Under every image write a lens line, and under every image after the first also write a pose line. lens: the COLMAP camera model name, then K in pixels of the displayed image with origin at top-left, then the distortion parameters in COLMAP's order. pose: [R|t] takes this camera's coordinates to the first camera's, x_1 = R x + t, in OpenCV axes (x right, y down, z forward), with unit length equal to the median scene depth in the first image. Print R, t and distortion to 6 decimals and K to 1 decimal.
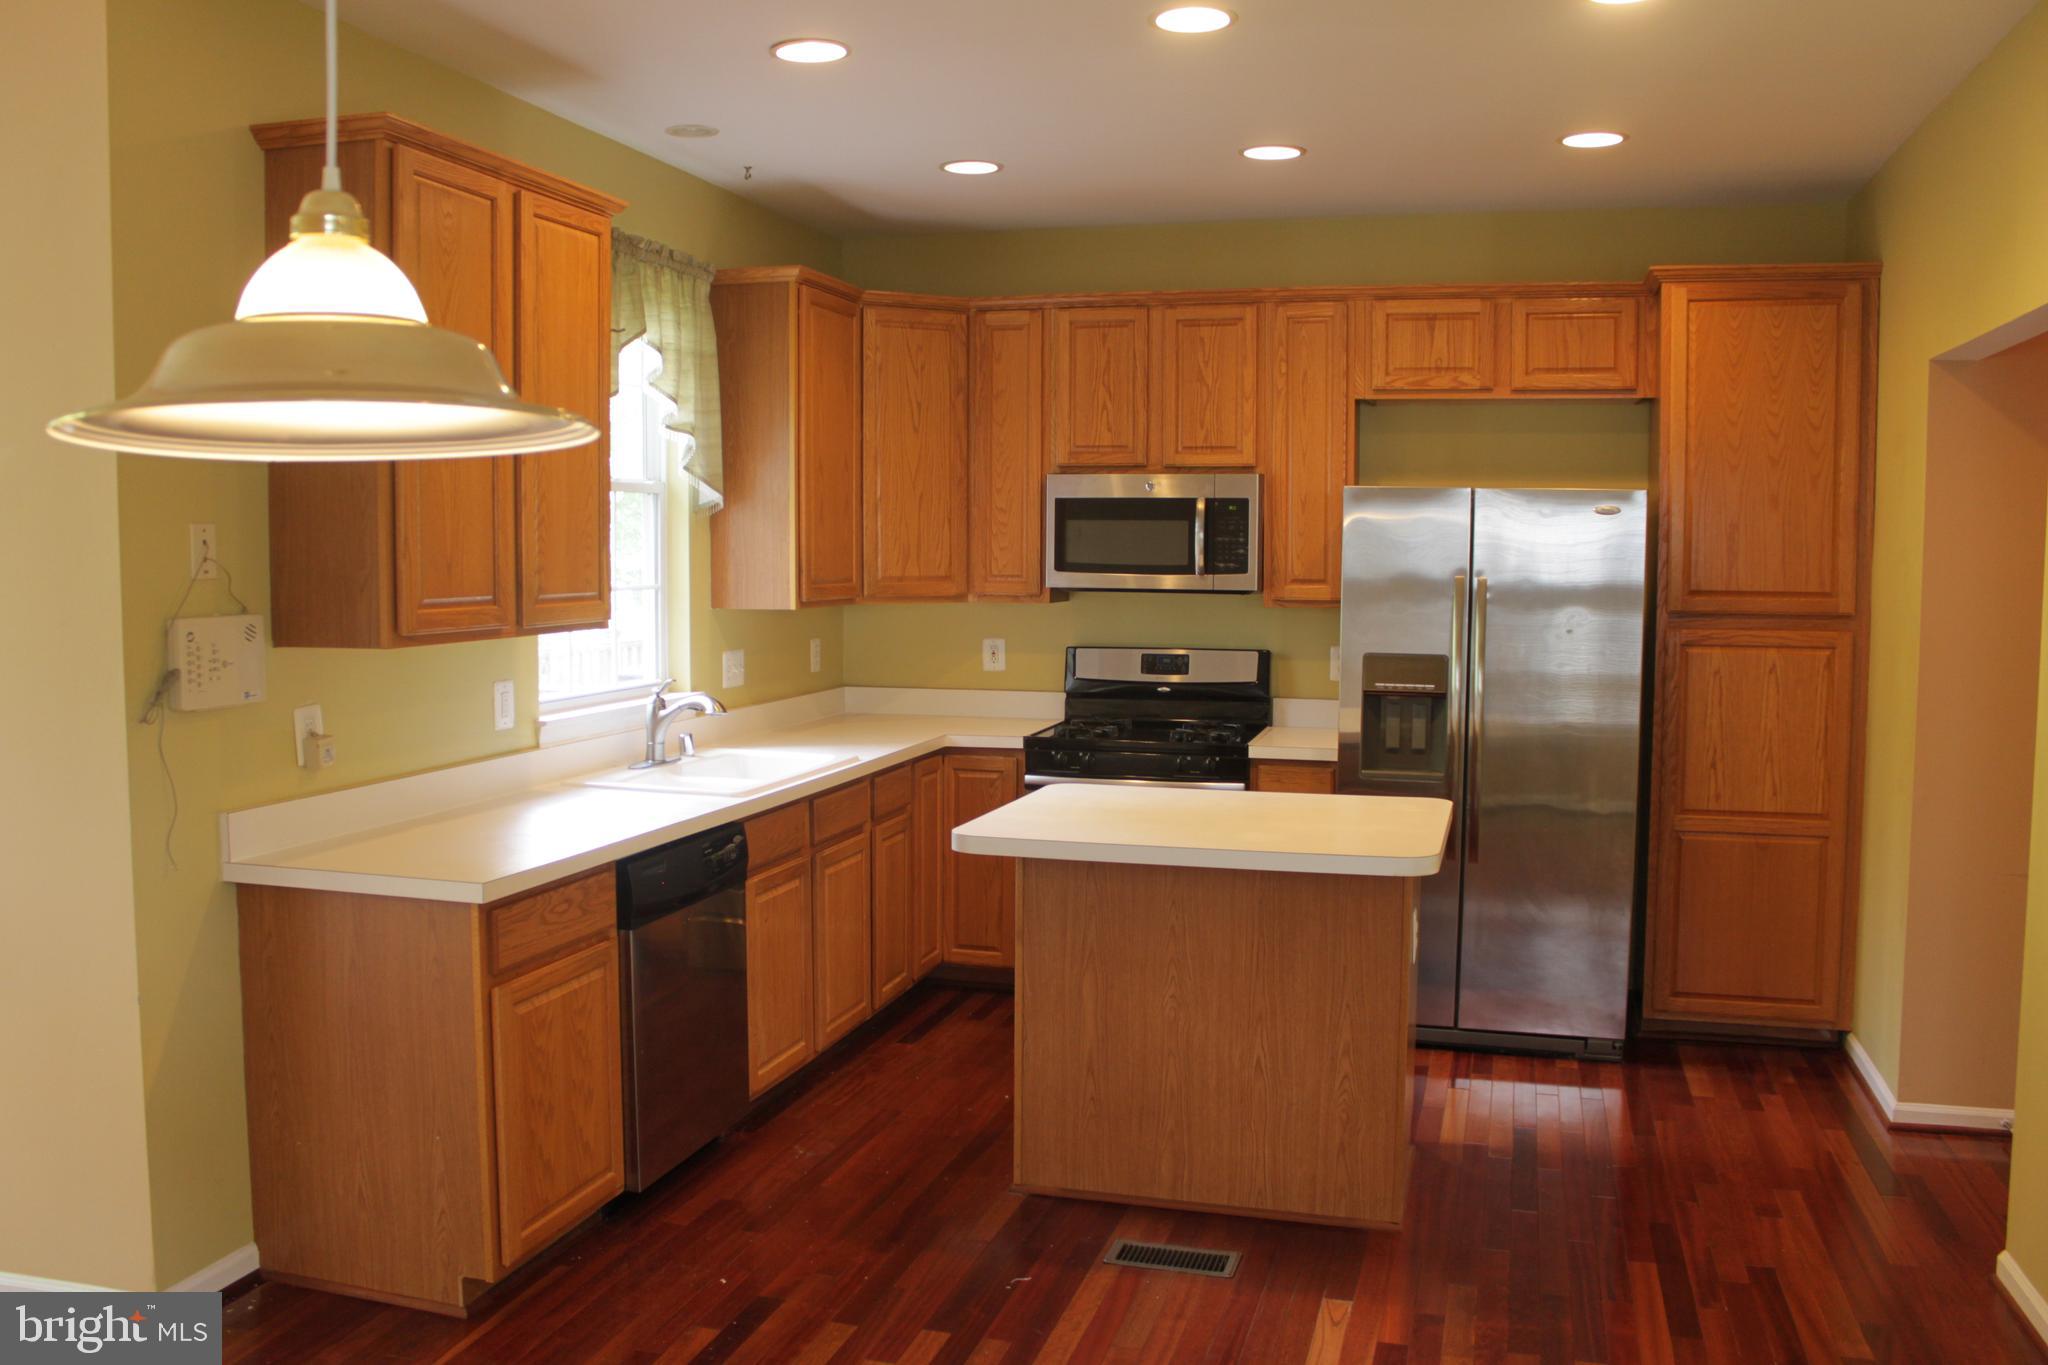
lens RADIAL K [[1705.8, 0, 1024.8], [0, 1705.8, 665.8], [0, 0, 1]] dist [-0.162660, 0.134120]
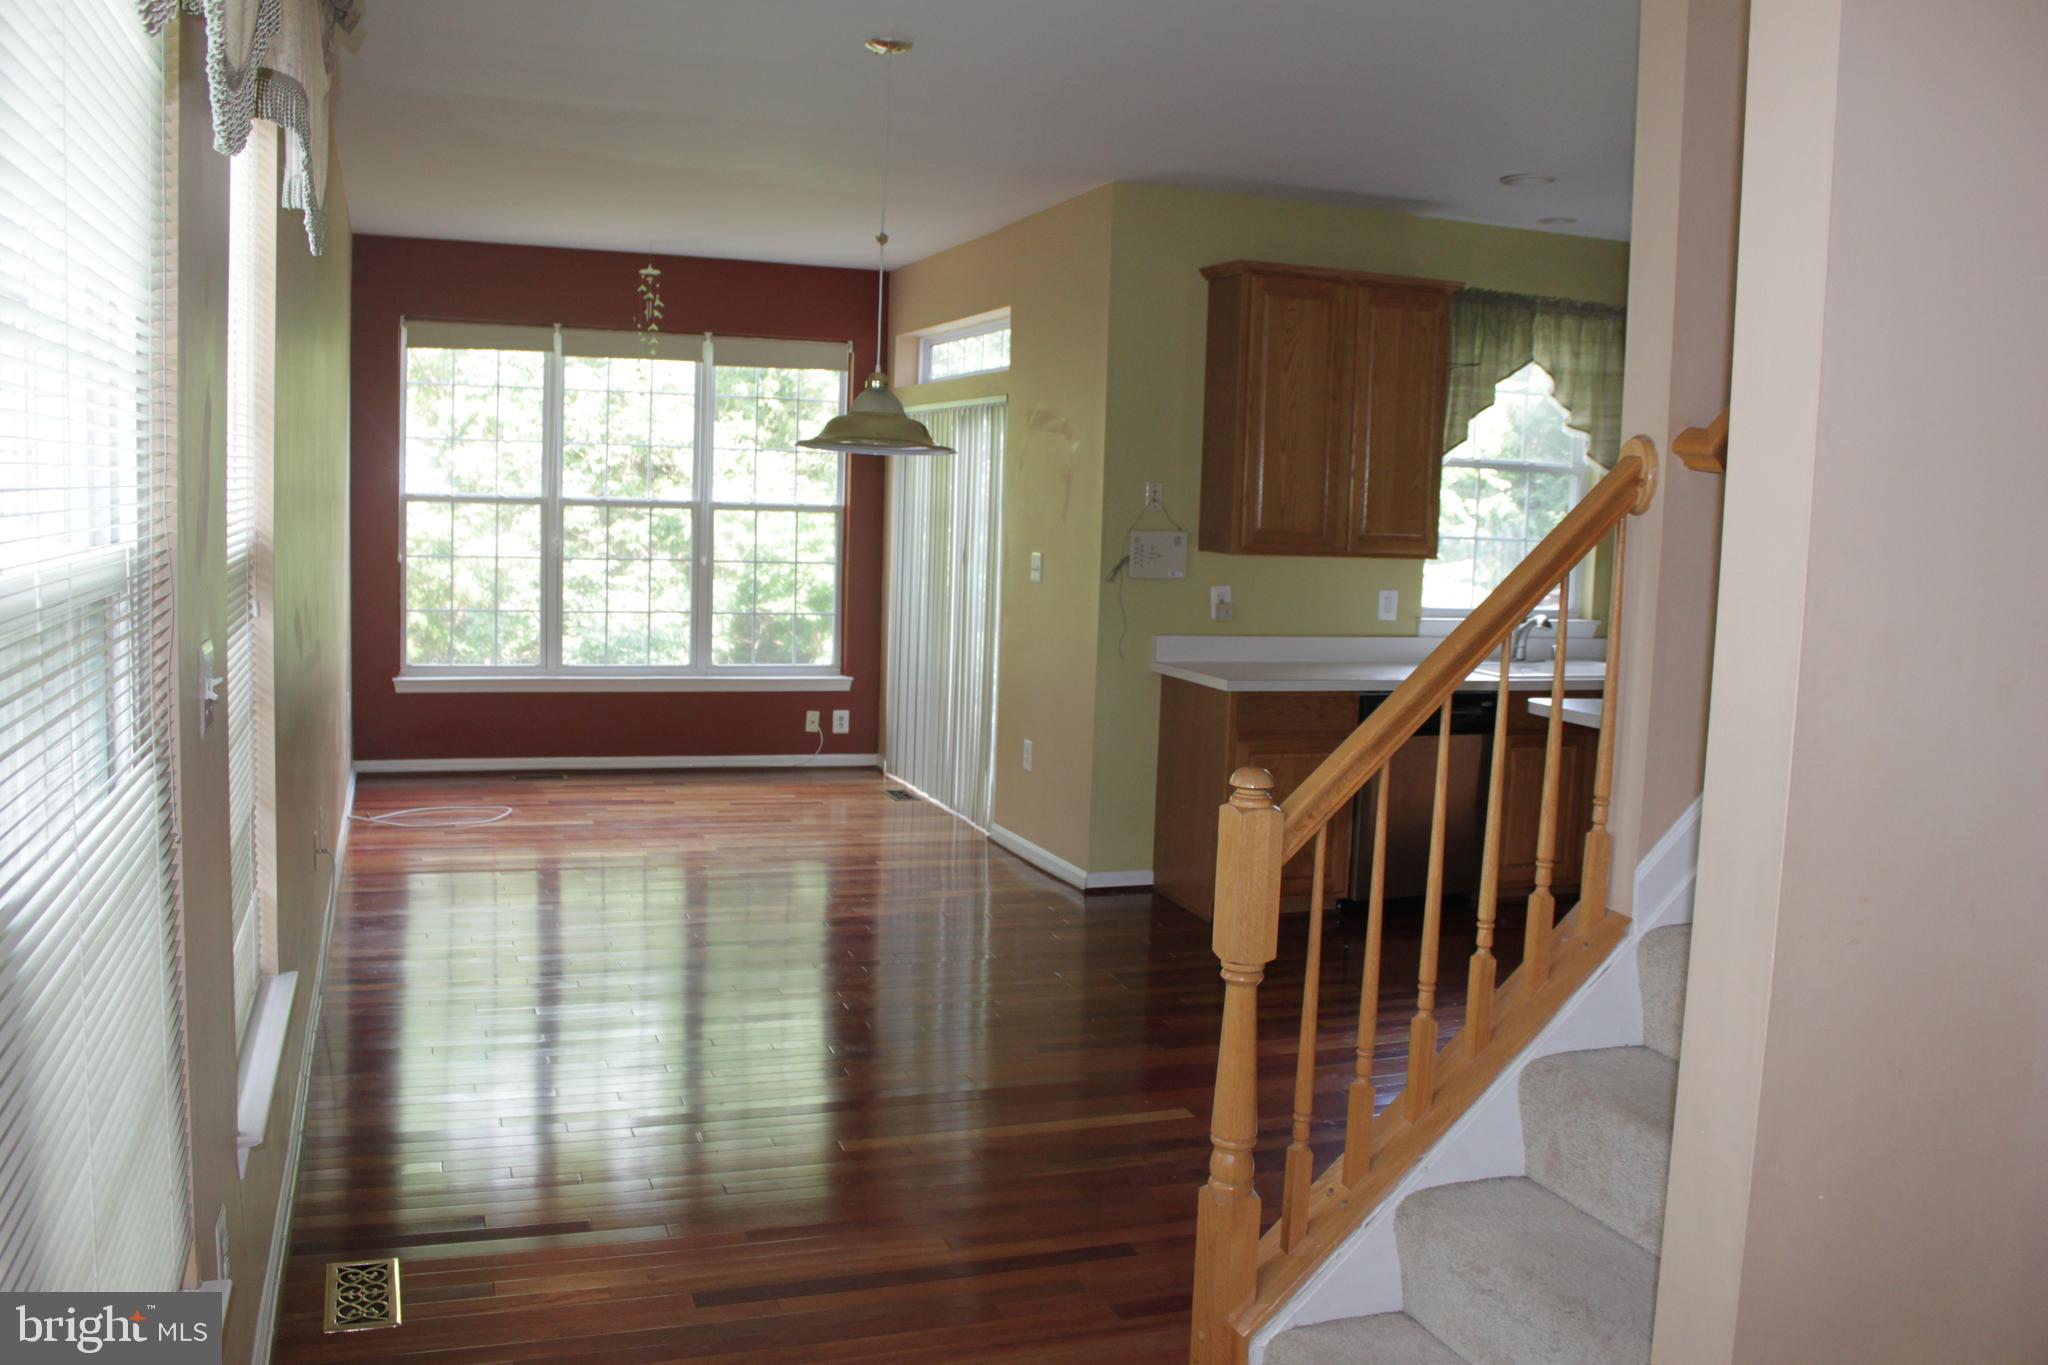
lens RADIAL K [[1705.8, 0, 1022.3], [0, 1705.8, 673.9], [0, 0, 1]] dist [-0.162660, 0.134120]
pose [[0.593541, 0.104215, -0.798028, 0.716555], [-0.090057, 0.993953, 0.062819, 0.017632], [0.799749, 0.034583, 0.599337, -0.209461]]
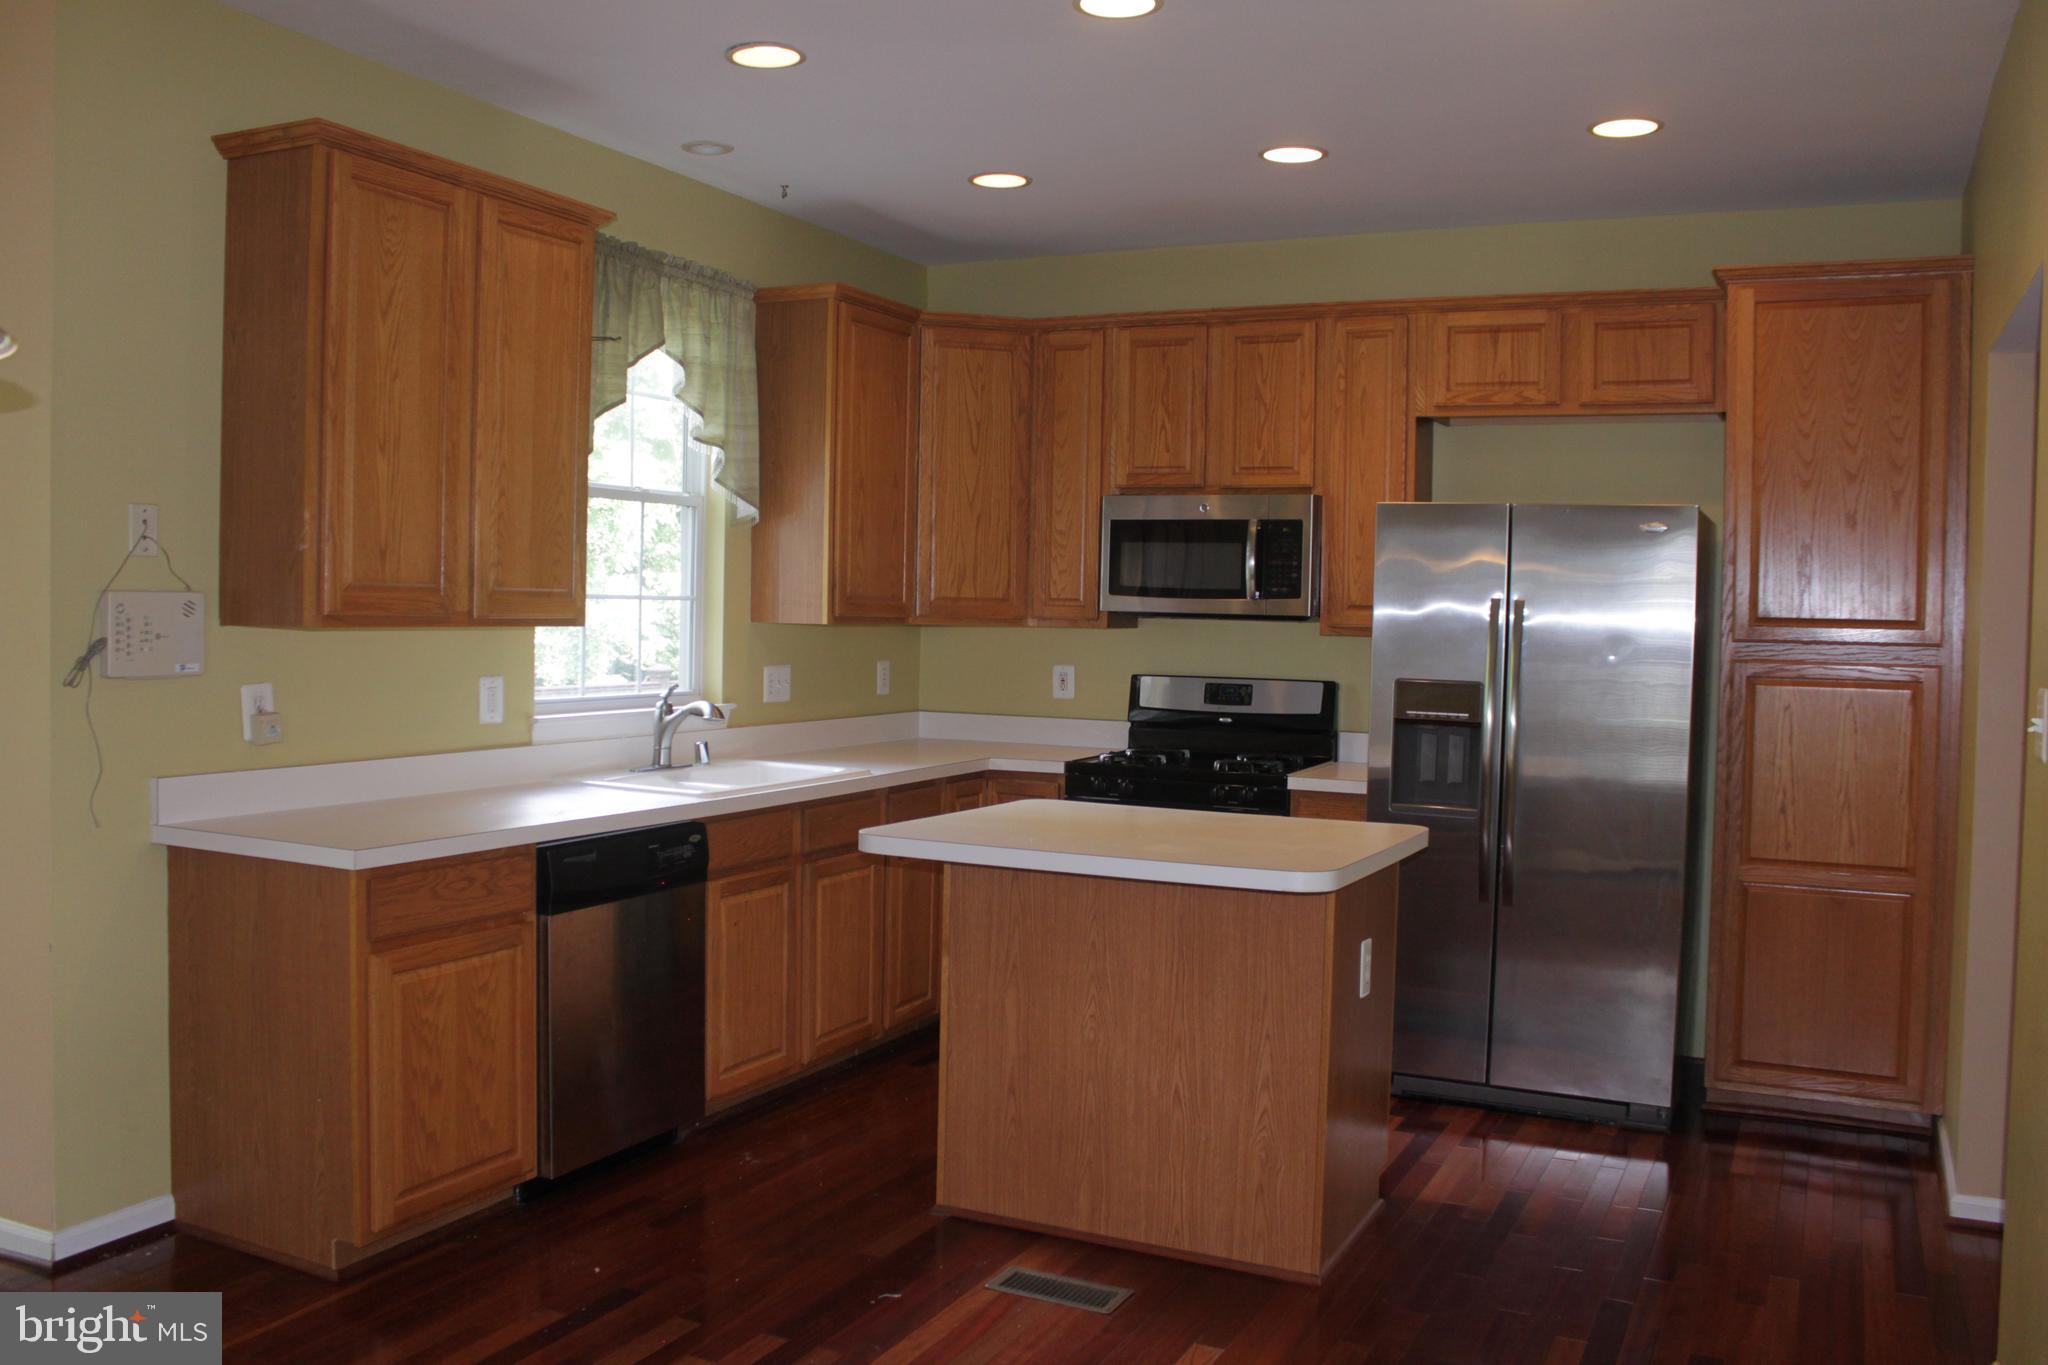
lens RADIAL K [[1705.8, 0, 1019.2], [0, 1705.8, 659.3], [0, 0, 1]] dist [-0.162660, 0.134120]
pose [[0.984669, 0.021761, -0.173069, 0.175686], [-0.029121, 0.998771, -0.040098, 0.028716], [0.171983, 0.044523, 0.984093, 0.039350]]
